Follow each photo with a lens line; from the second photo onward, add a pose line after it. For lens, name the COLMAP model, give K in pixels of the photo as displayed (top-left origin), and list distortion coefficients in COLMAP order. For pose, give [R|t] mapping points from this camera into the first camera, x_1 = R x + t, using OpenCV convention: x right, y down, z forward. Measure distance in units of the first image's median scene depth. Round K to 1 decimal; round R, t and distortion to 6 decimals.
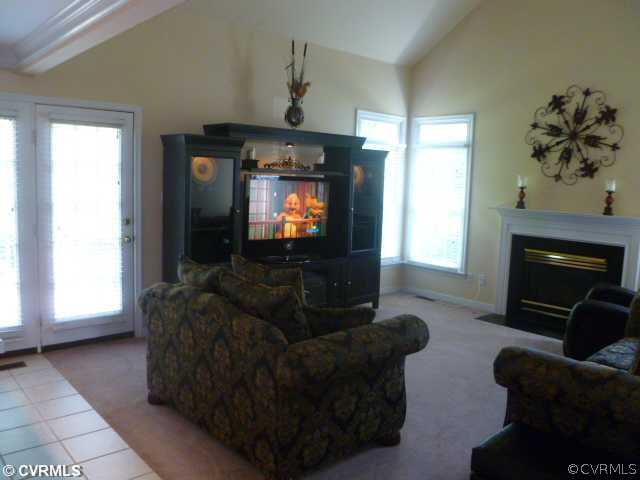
lens RADIAL K [[538.4, 0, 320.0], [0, 538.4, 240.0], [0, 0, 1]] dist [-0.005568, -0.098005]
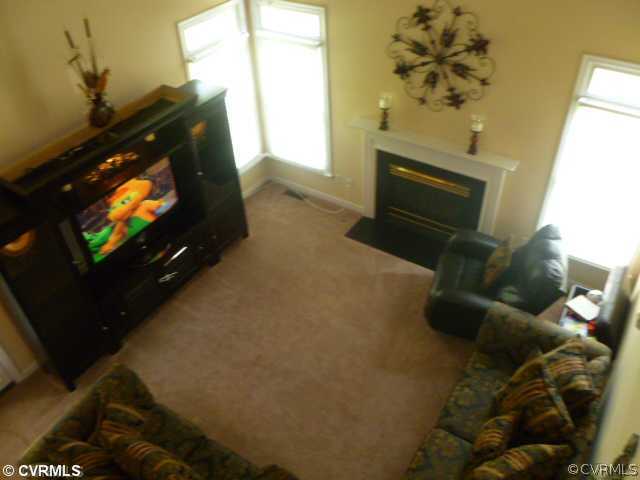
lens RADIAL K [[538.4, 0, 320.0], [0, 538.4, 240.0], [0, 0, 1]] dist [-0.005568, -0.098005]
pose [[0.964239, -0.222208, 0.144450, 0.098748], [0.103459, 0.817369, 0.566749, -0.459960], [-0.244006, -0.531537, 0.811129, 0.192322]]
